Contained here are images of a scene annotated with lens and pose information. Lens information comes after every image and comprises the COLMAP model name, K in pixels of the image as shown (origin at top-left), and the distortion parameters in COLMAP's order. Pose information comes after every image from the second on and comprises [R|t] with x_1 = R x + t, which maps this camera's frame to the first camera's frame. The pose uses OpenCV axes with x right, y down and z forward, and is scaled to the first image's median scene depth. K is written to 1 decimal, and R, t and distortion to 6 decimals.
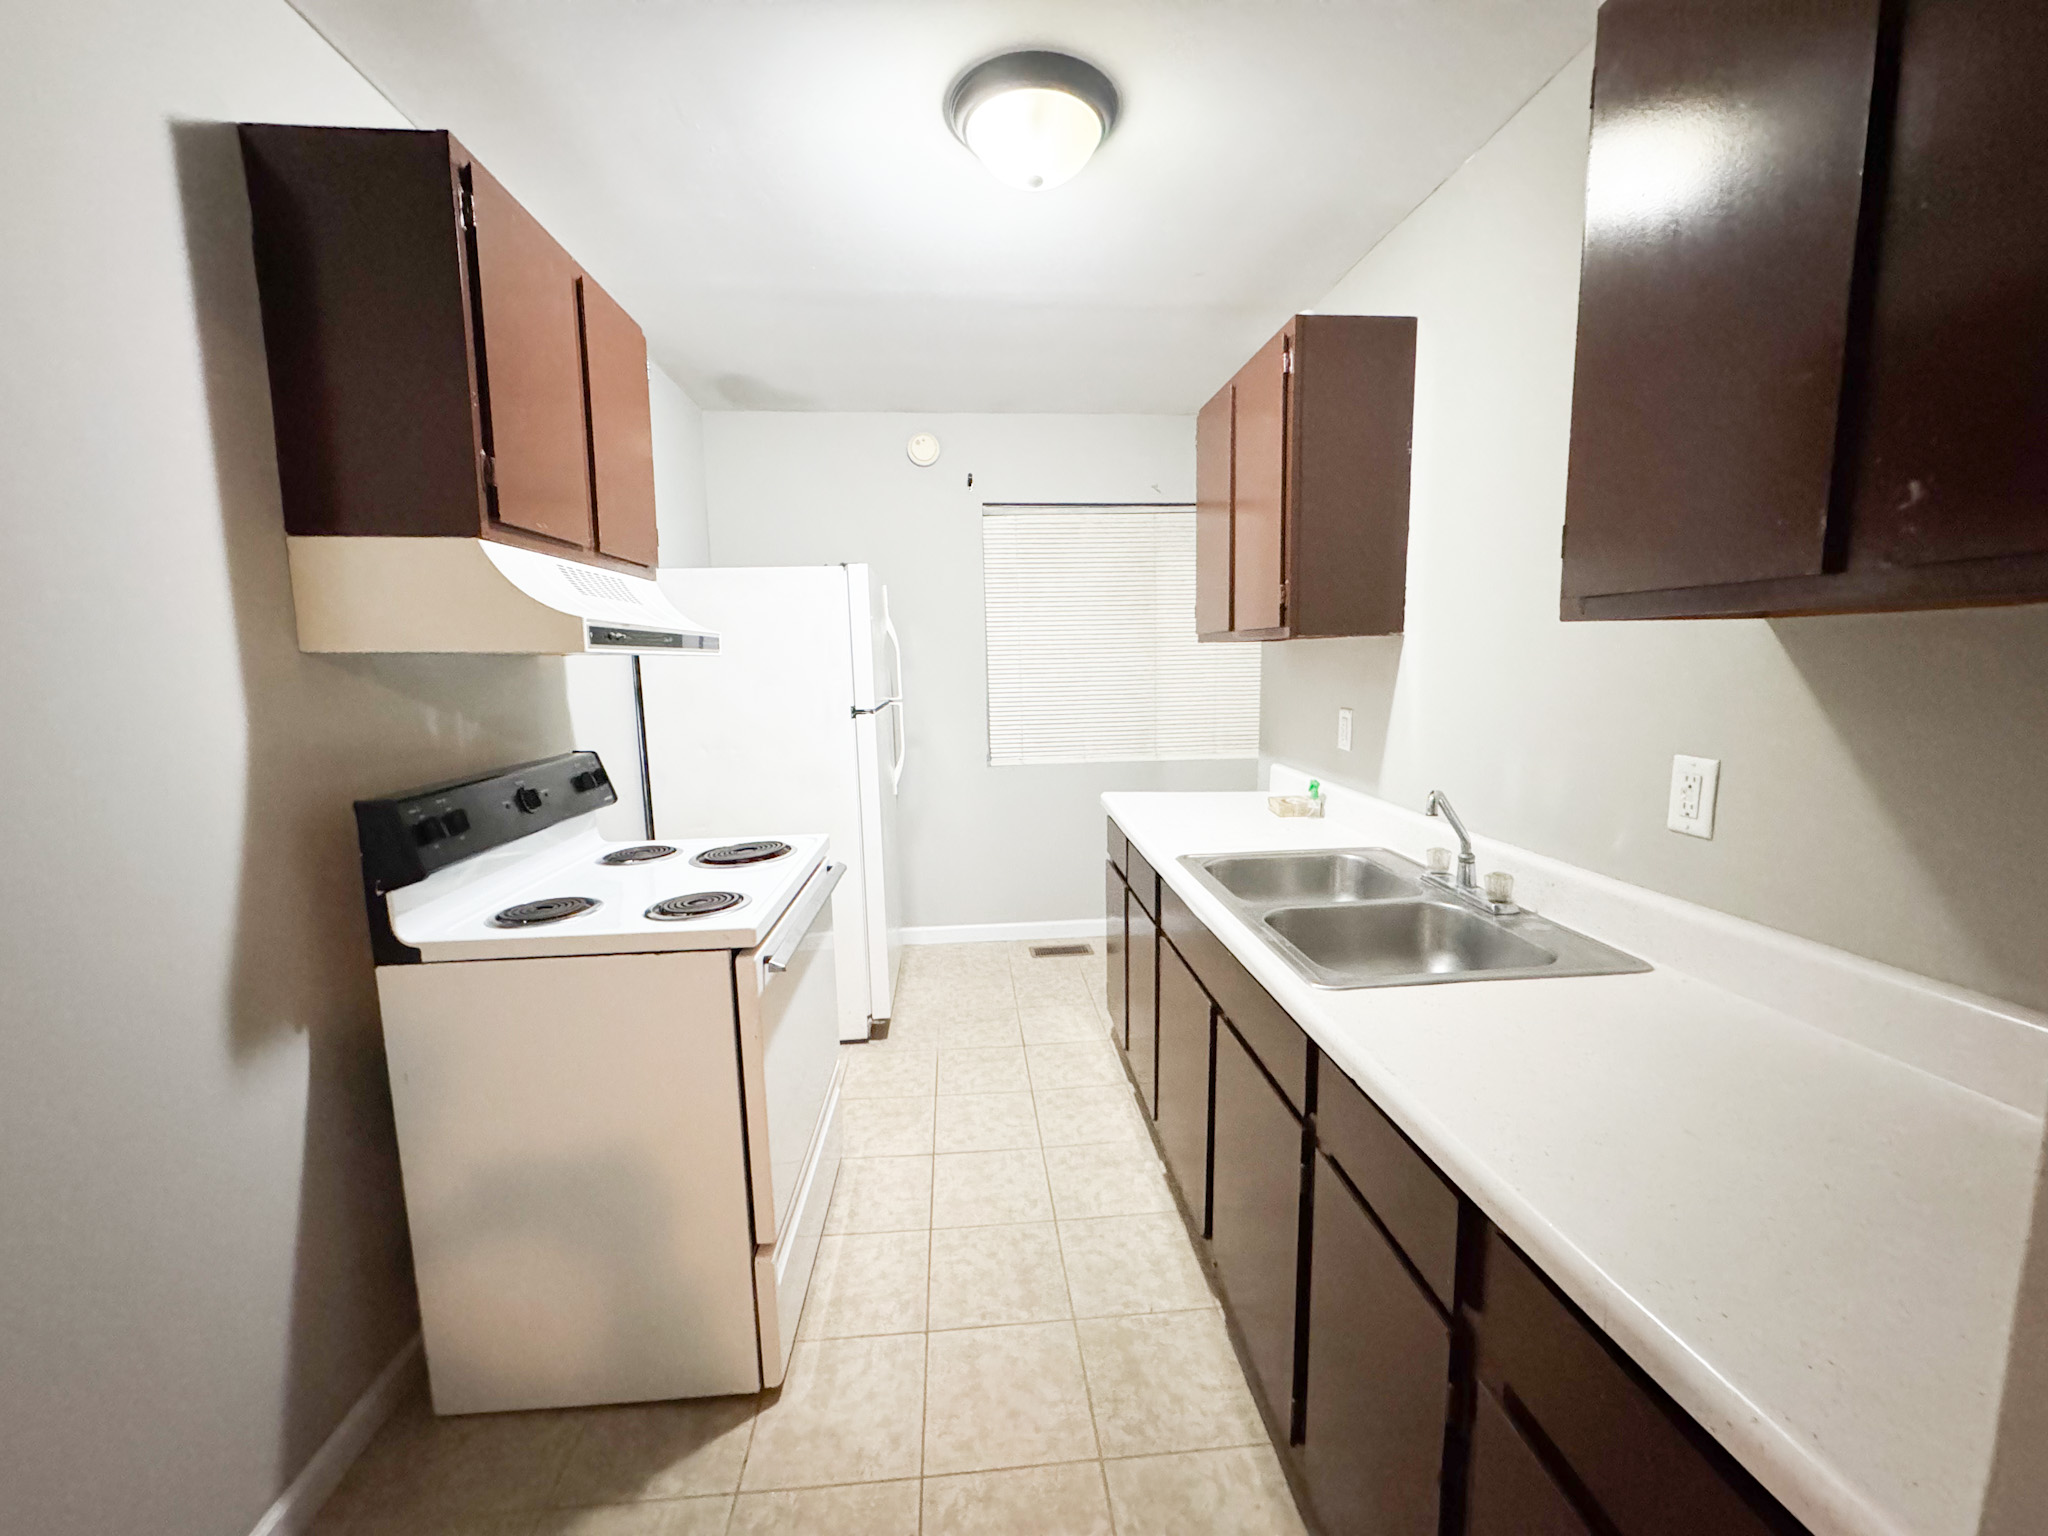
lens RADIAL K [[818.0, 0, 1021.0], [0, 818.0, 766.0], [0, 0, 1]] dist [0.000340, -0.000159]
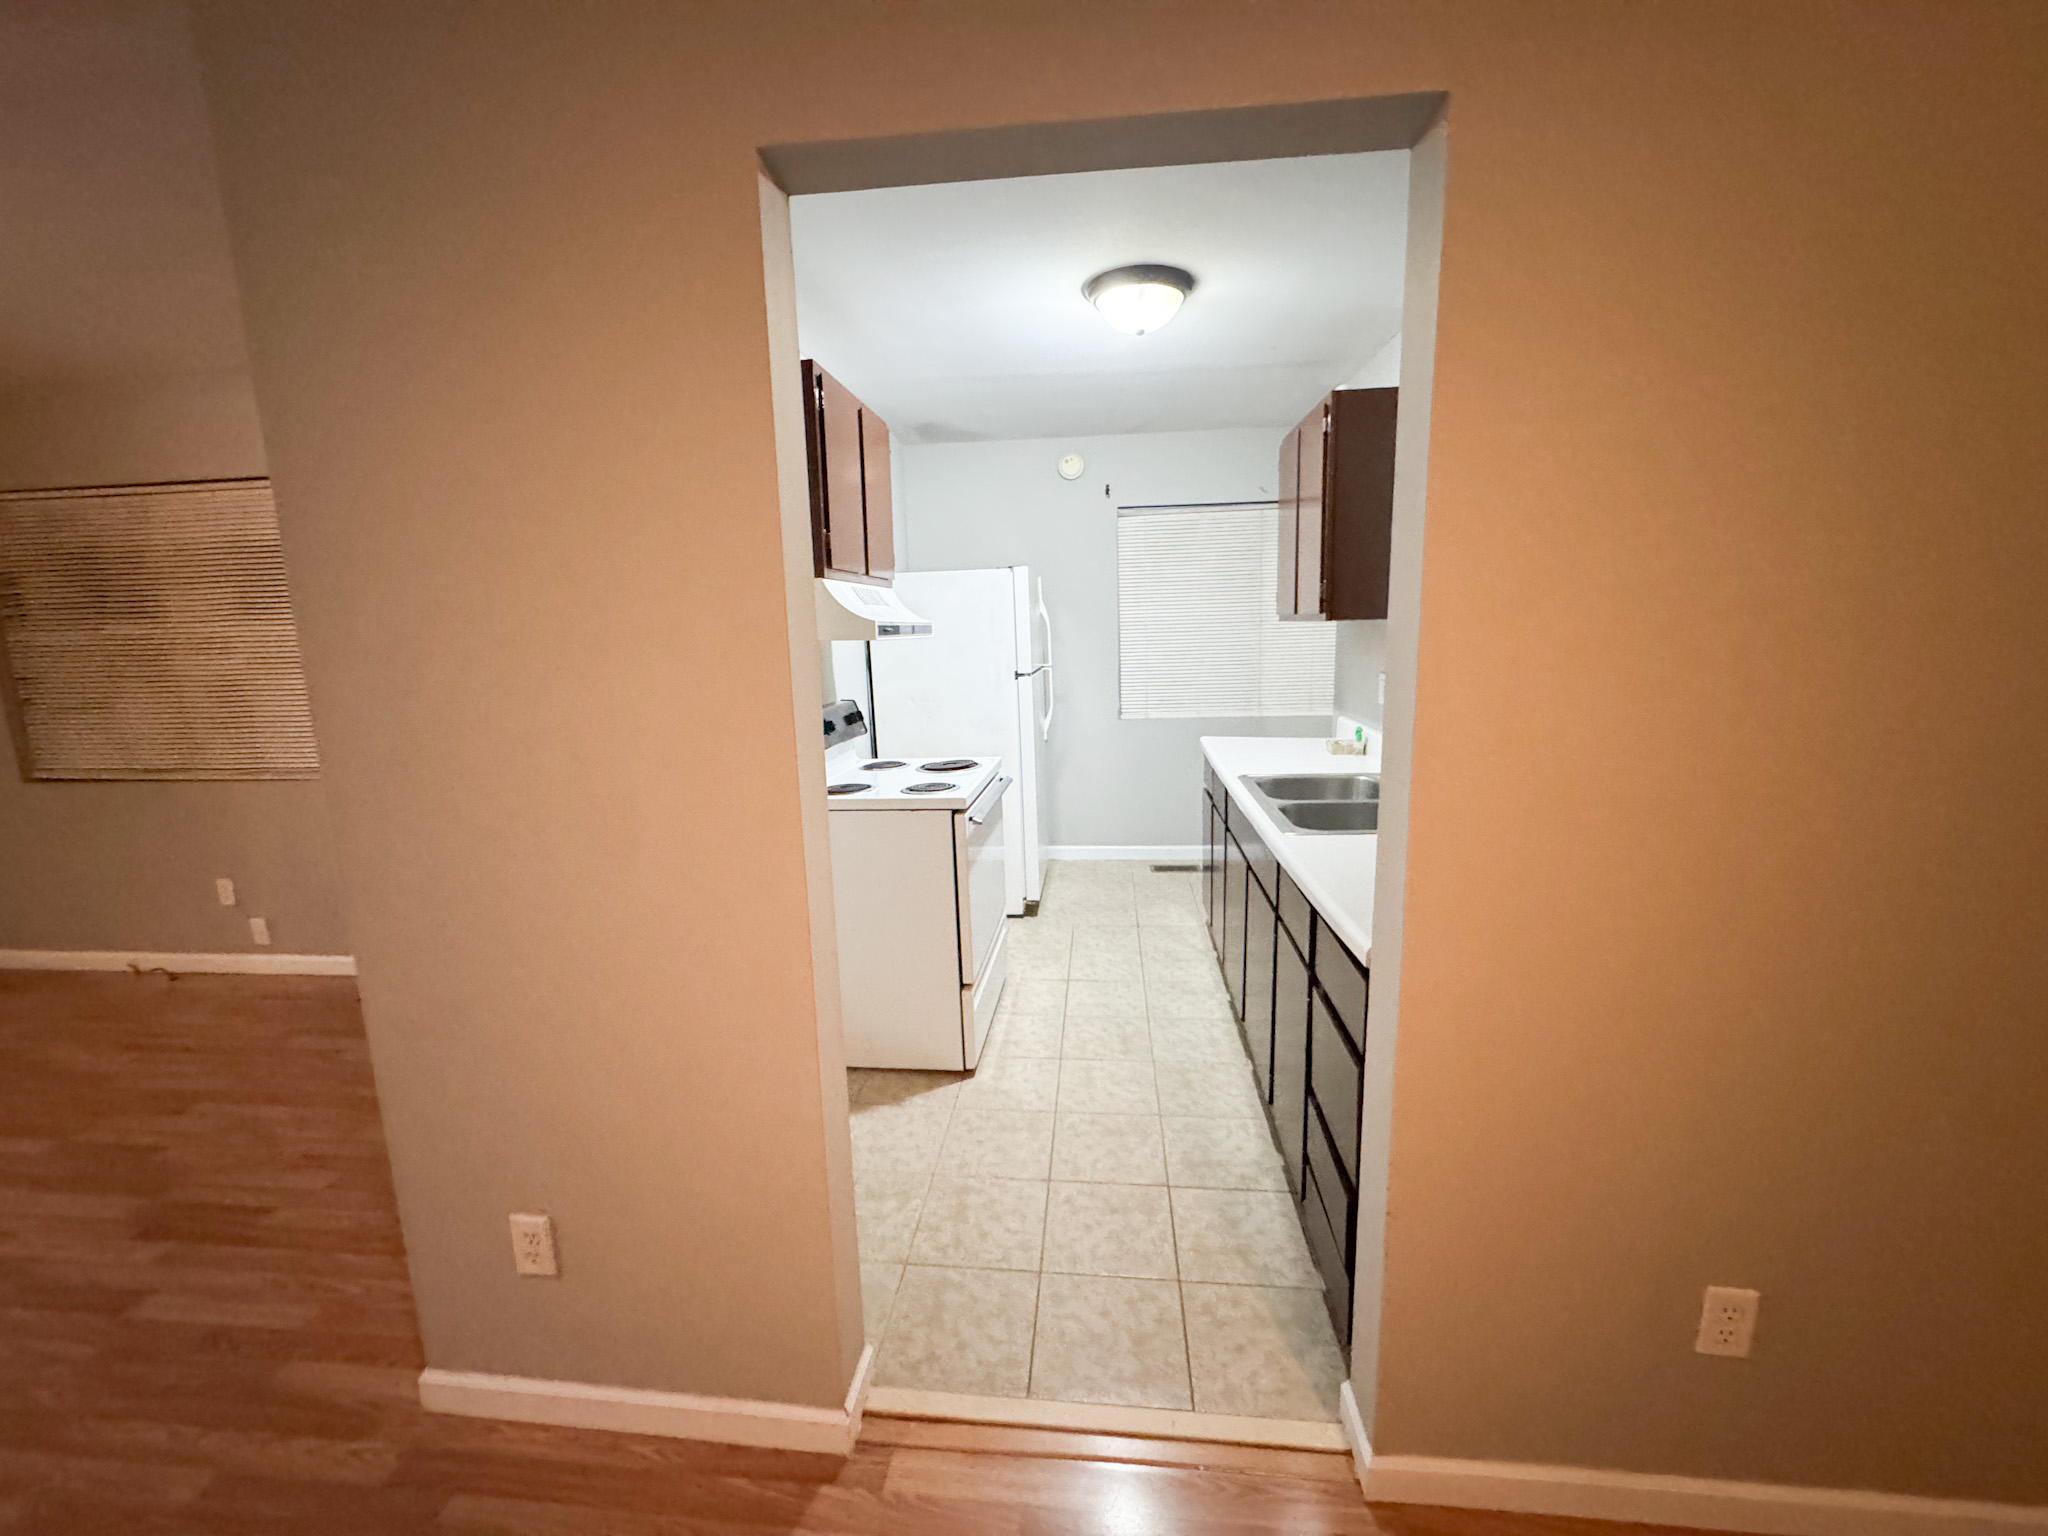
lens RADIAL K [[818.0, 0, 1026.7], [0, 818.0, 771.6], [0, 0, 1]] dist [0.000340, -0.000159]
pose [[0.984691, 0.020947, -0.173045, 0.070611], [-0.012520, 0.998688, 0.049648, 0.036049], [0.173858, -0.046721, 0.983662, -0.469115]]
